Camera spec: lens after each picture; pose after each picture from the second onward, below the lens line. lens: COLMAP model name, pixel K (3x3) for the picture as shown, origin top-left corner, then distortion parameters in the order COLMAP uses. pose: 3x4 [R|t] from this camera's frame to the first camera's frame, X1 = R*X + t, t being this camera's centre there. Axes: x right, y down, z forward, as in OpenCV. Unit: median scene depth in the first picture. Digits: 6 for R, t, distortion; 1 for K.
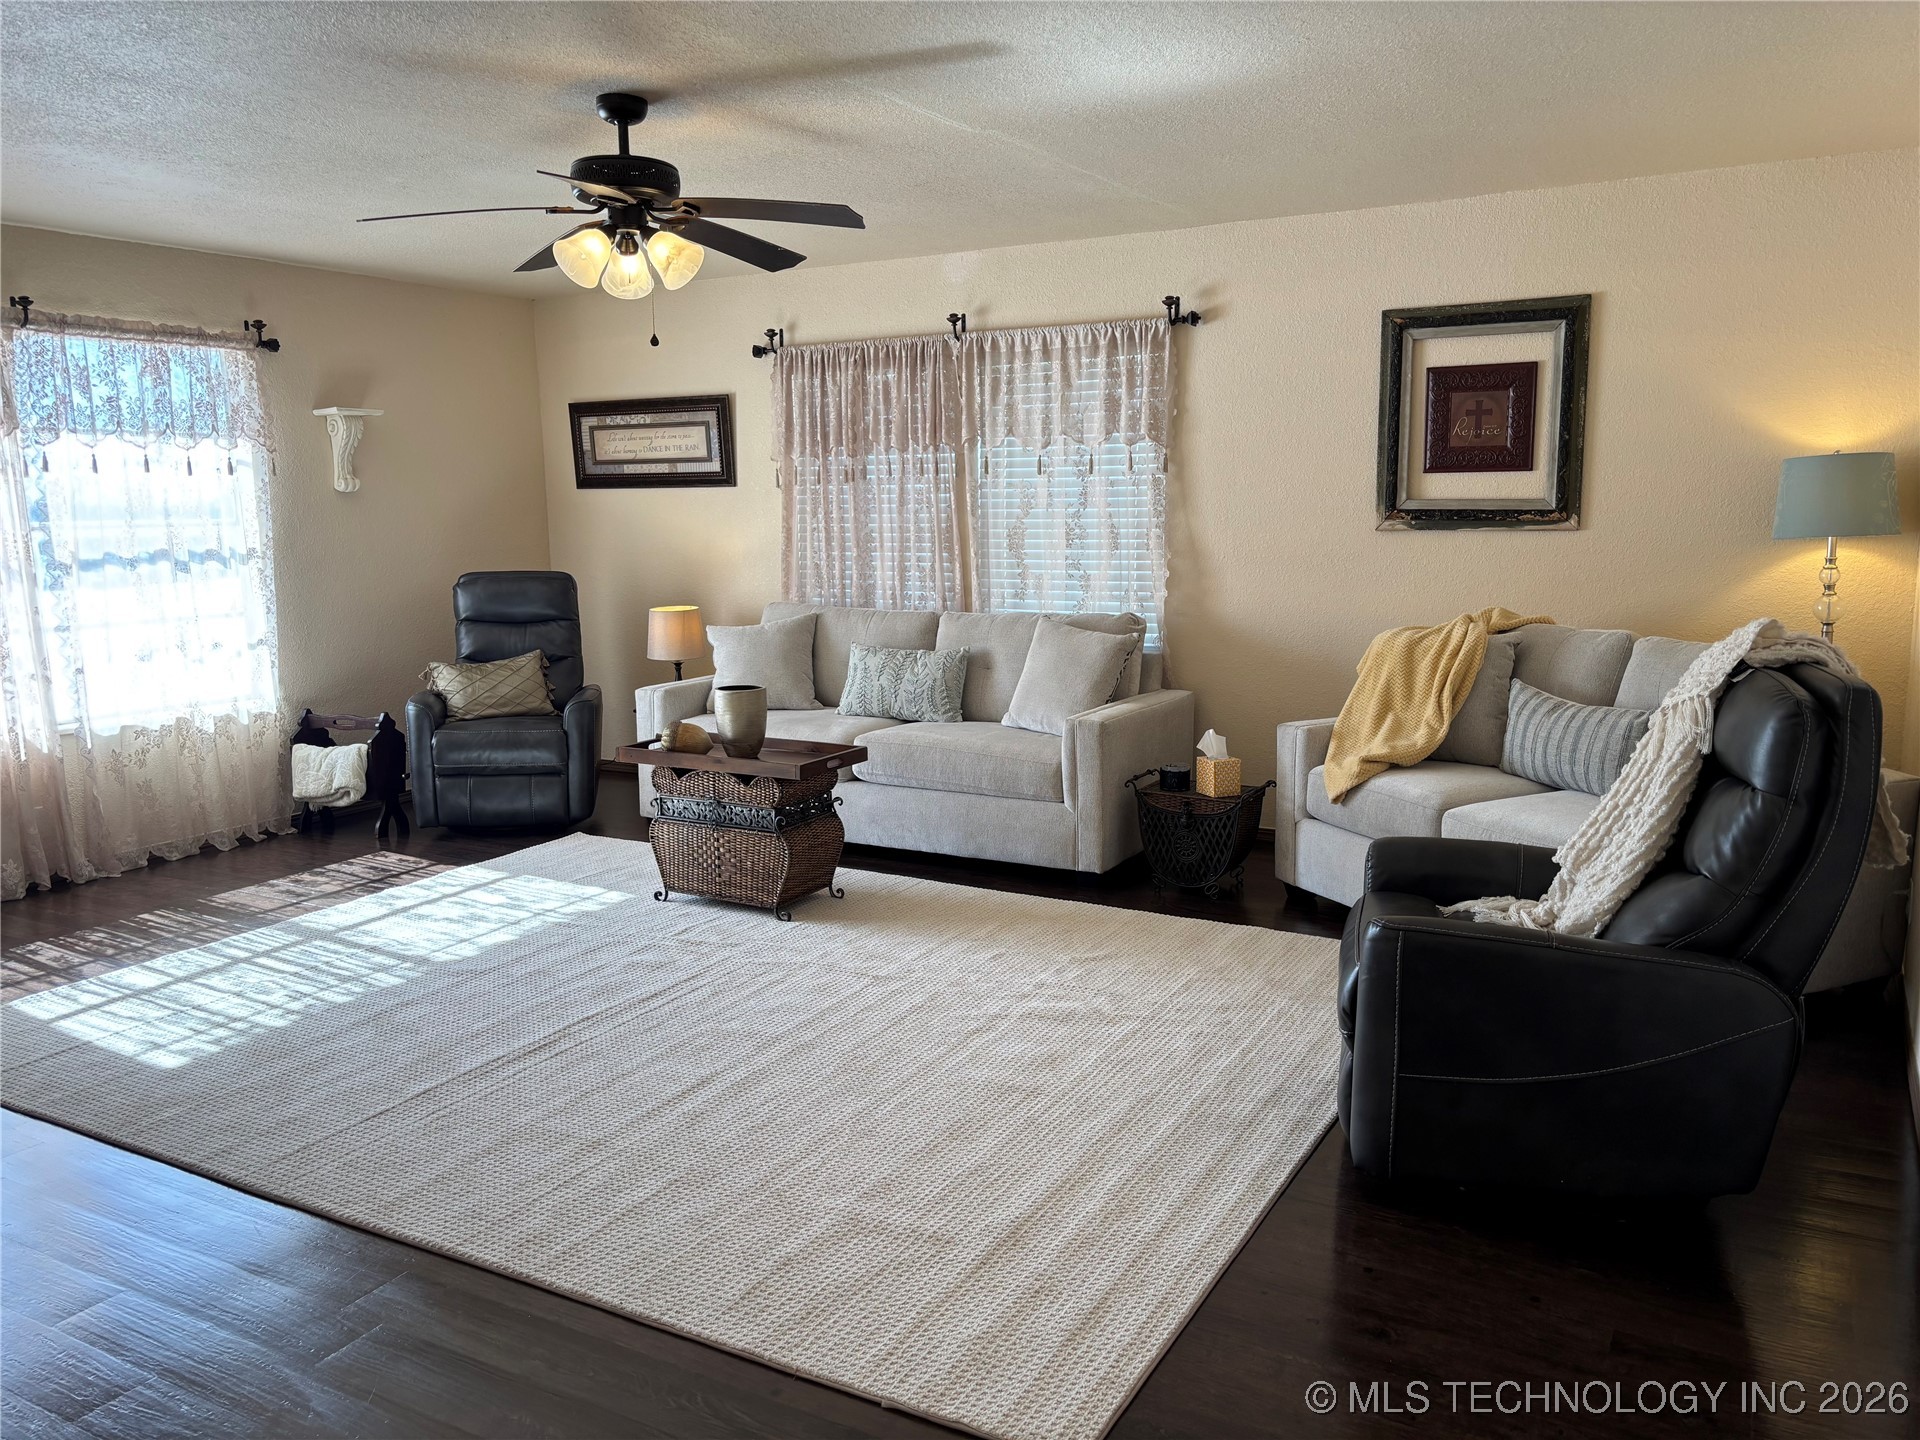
lens RADIAL K [[1450.4, 0, 949.7], [0, 1450.4, 726.6], [0, 0, 1]] dist [0.082918, -0.091473]
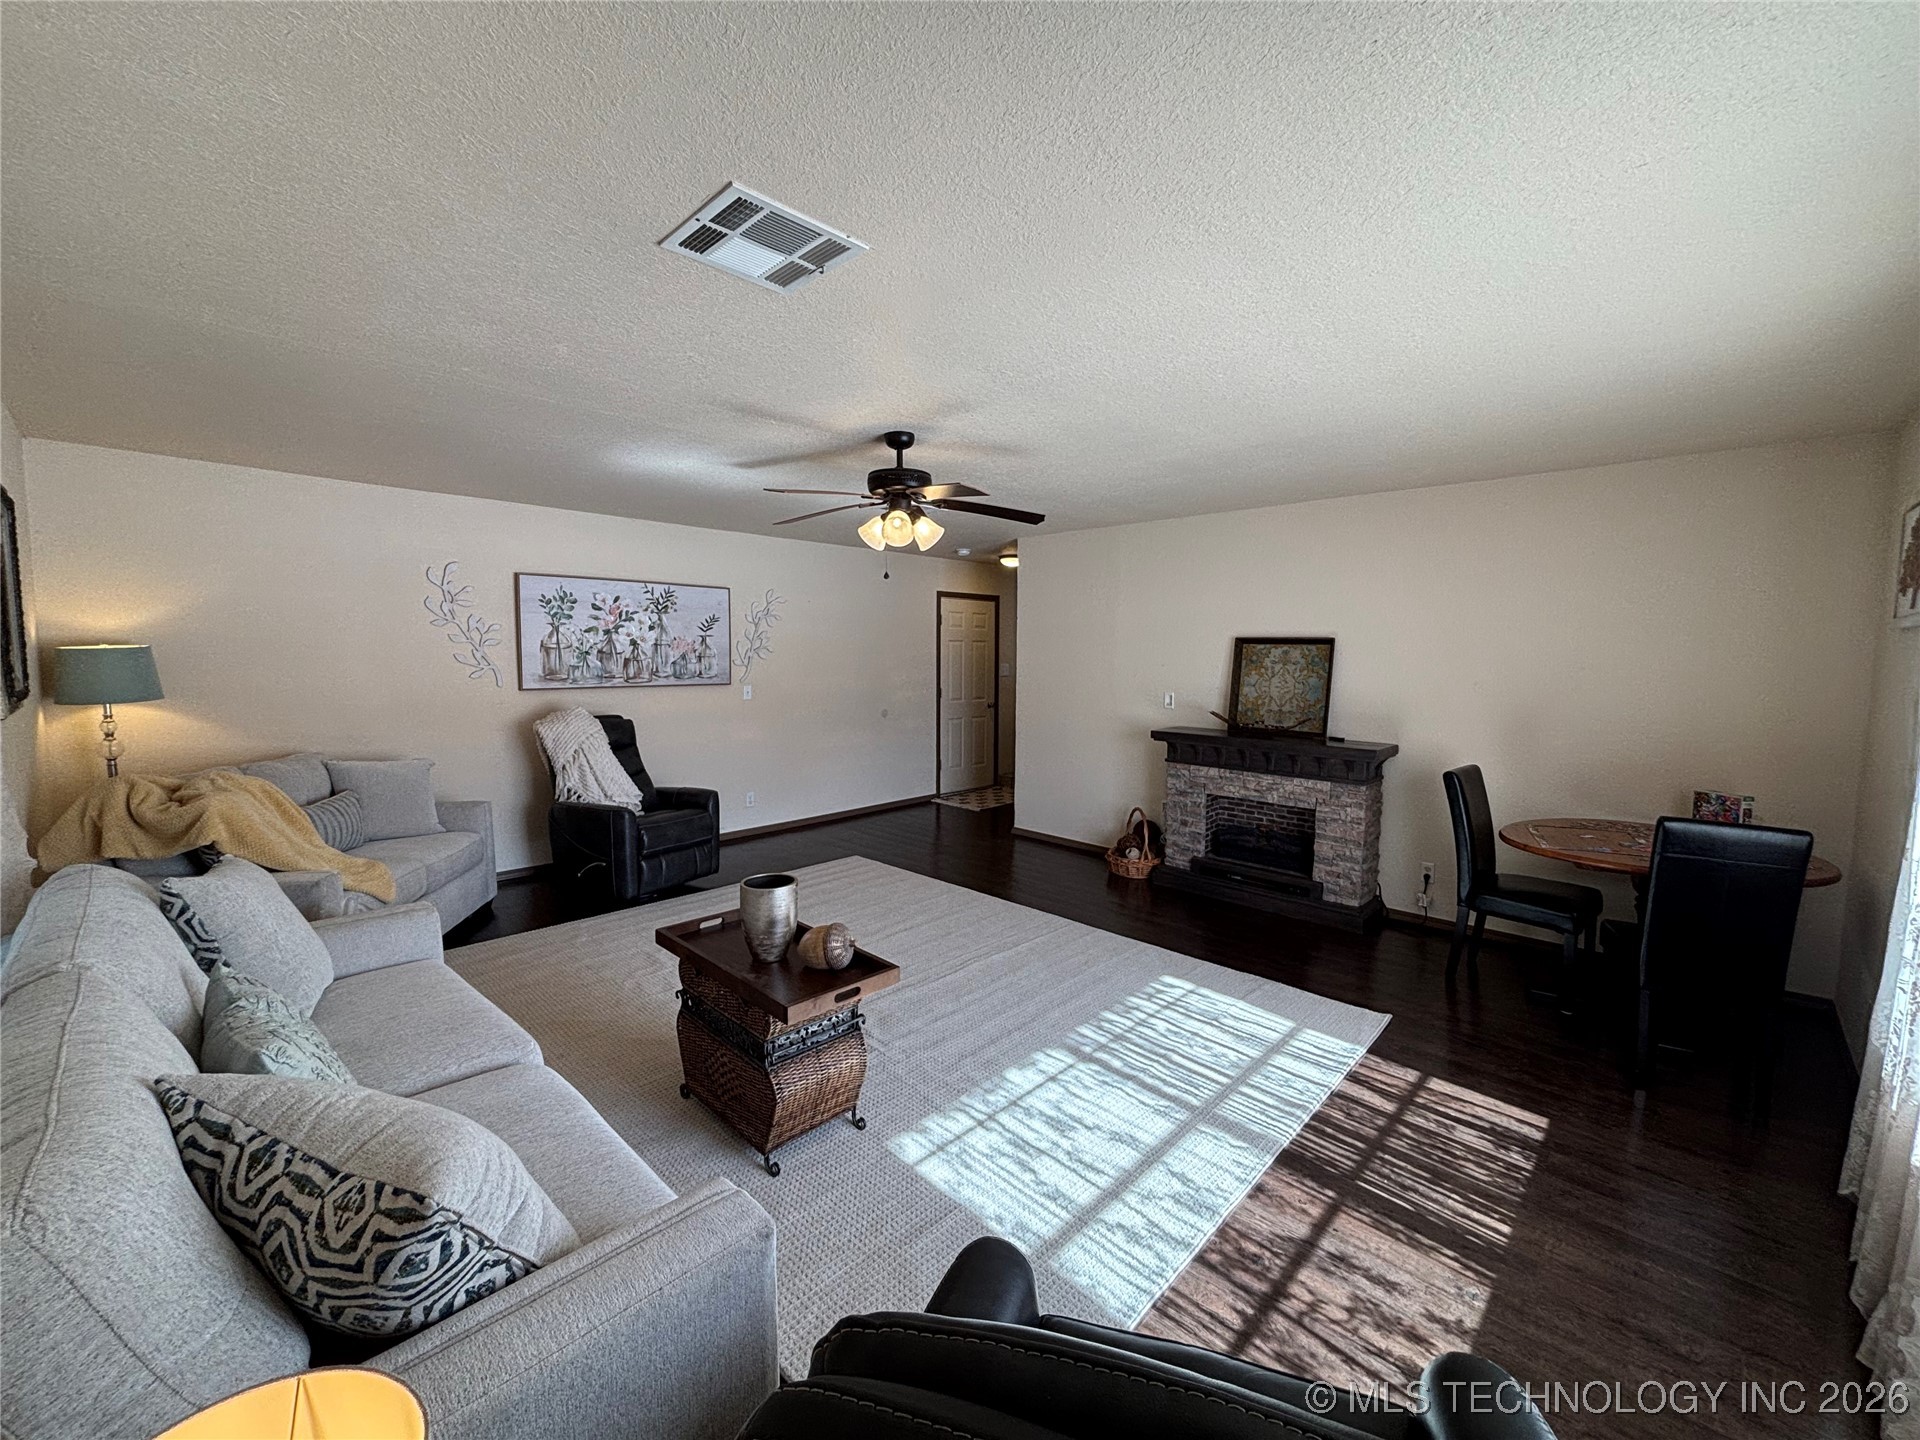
lens RADIAL K [[782.0, 0, 955.6], [0, 782.0, 729.1], [0, 0, 1]] dist [-0.003004, 0.000884]
pose [[-0.968716, -0.018872, 0.247455, -0.404738], [0.041840, 0.970413, 0.237798, -0.247856], [-0.244621, 0.240712, -0.939265, 1.516327]]
